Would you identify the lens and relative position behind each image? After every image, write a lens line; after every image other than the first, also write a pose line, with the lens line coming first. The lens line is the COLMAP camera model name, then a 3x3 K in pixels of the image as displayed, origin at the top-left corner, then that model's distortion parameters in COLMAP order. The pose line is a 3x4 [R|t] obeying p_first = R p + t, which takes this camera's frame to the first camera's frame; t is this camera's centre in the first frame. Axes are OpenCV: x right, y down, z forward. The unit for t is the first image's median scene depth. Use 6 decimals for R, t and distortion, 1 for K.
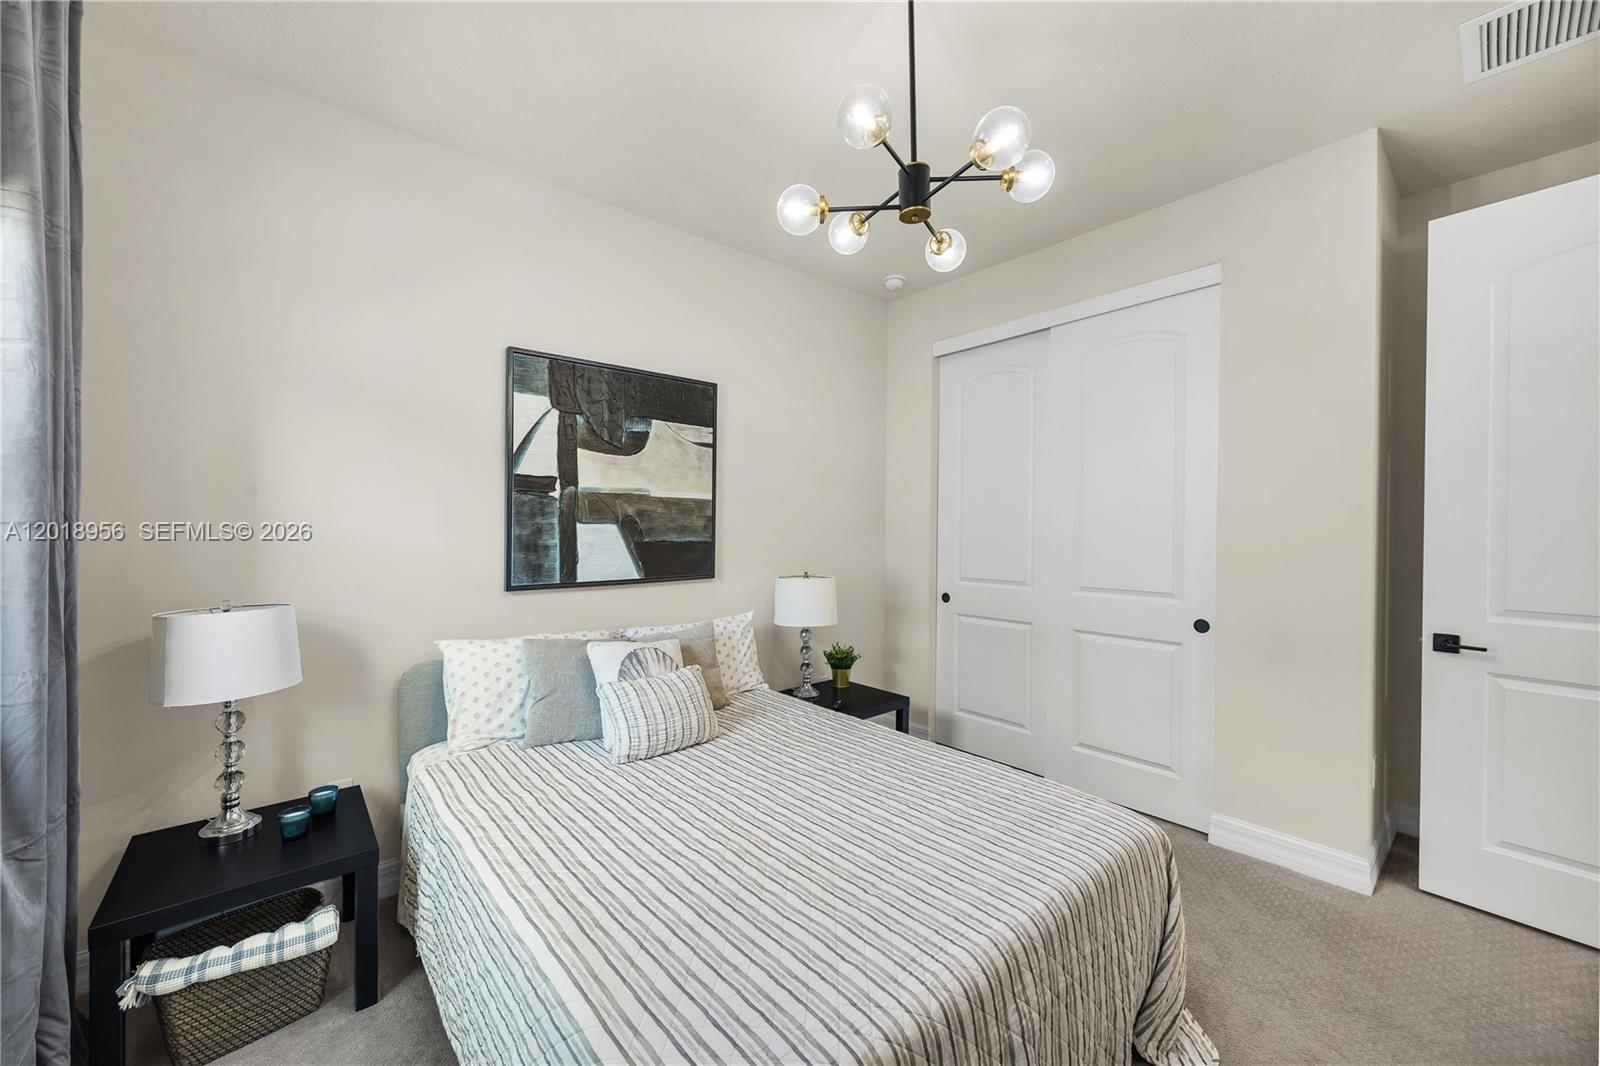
lens RADIAL K [[616.0, 0, 799.5], [0, 616.0, 532.2], [0, 0, 1]] dist [-0.002217, -0.000132]
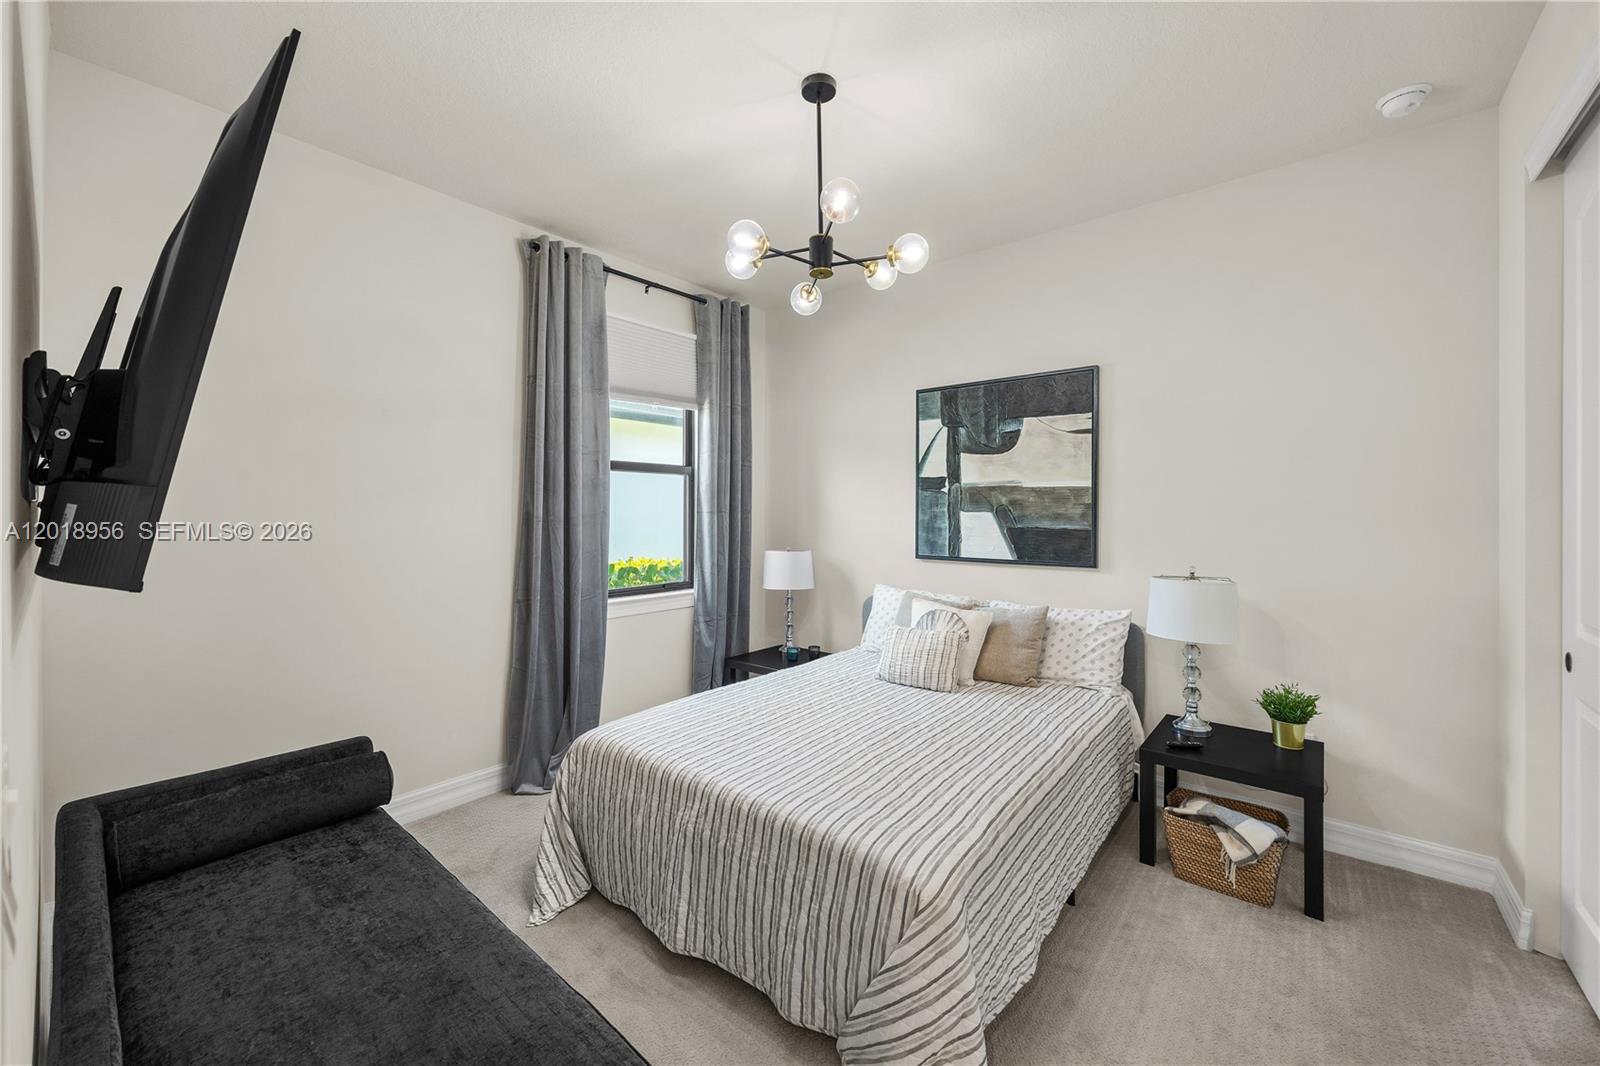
lens RADIAL K [[616.0, 0, 796.4], [0, 616.0, 518.5], [0, 0, 1]] dist [-0.002217, -0.000132]
pose [[0.168127, 0.008067, -0.985732, 0.810927], [-0.013668, 0.999889, 0.005852, -0.002406], [0.985671, 0.012489, 0.168219, 0.421956]]
